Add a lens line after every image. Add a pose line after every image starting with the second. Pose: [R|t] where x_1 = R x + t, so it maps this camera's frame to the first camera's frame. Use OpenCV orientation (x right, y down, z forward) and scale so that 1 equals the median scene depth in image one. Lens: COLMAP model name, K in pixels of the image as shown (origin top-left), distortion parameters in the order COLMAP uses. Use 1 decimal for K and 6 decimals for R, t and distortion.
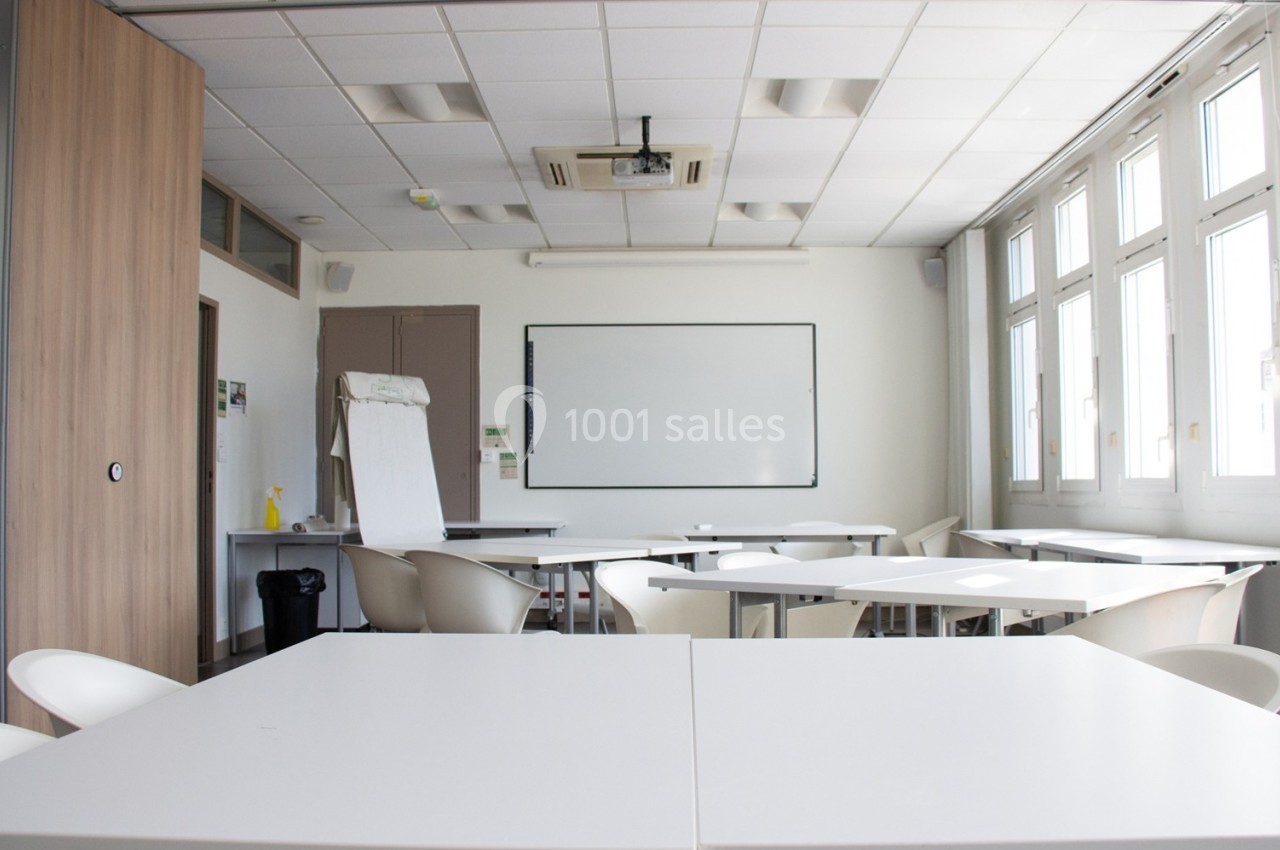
lens RADIAL K [[1247.9, 0, 640.0], [0, 1247.9, 425.0], [0, 0, 1]] dist [-0.193234, 0.262639]
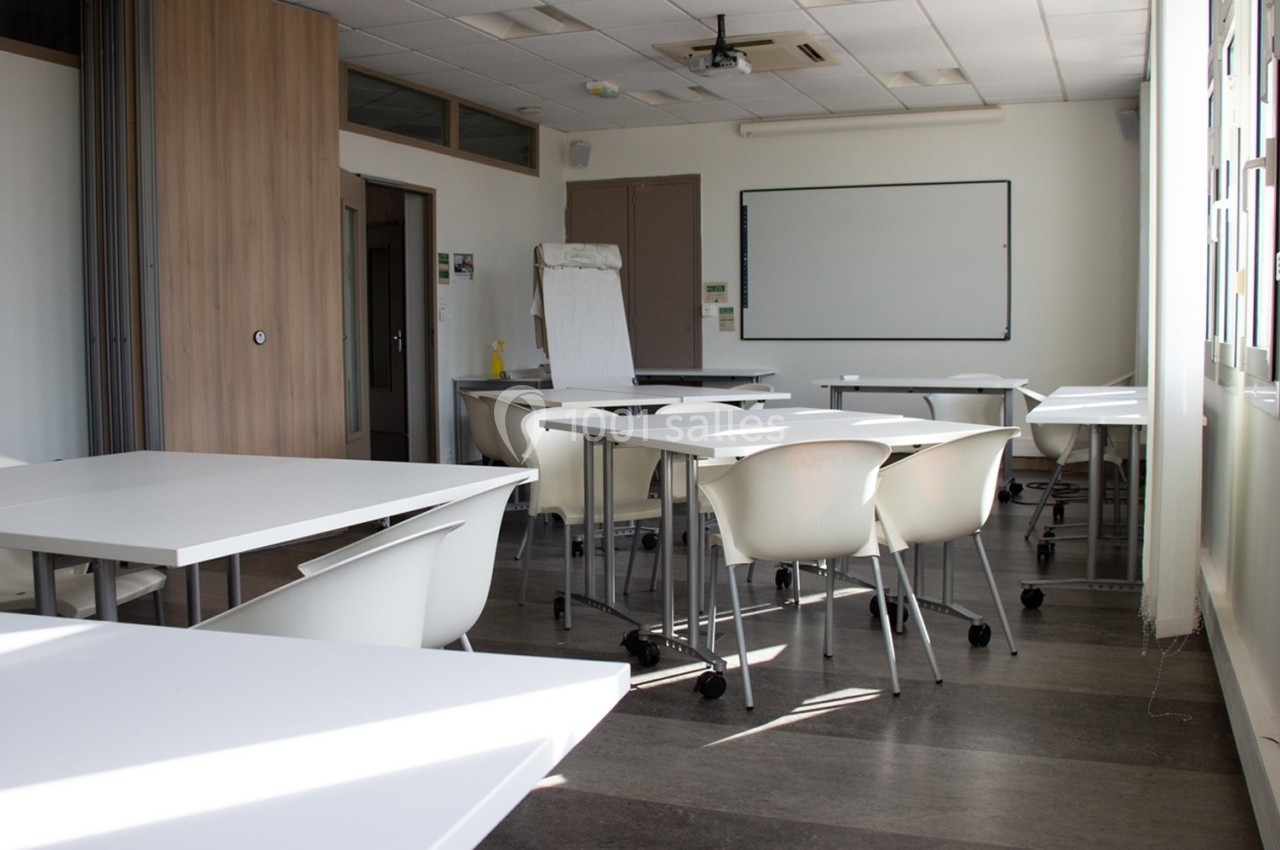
lens RADIAL K [[1247.9, 0, 640.0], [0, 1247.9, 425.0], [0, 0, 1]] dist [-0.193234, 0.262639]
pose [[0.933284, 0.025608, -0.358225, 0.274760], [0.020081, 0.992173, 0.123243, -0.014877], [0.358578, -0.122214, 0.925465, -0.080238]]
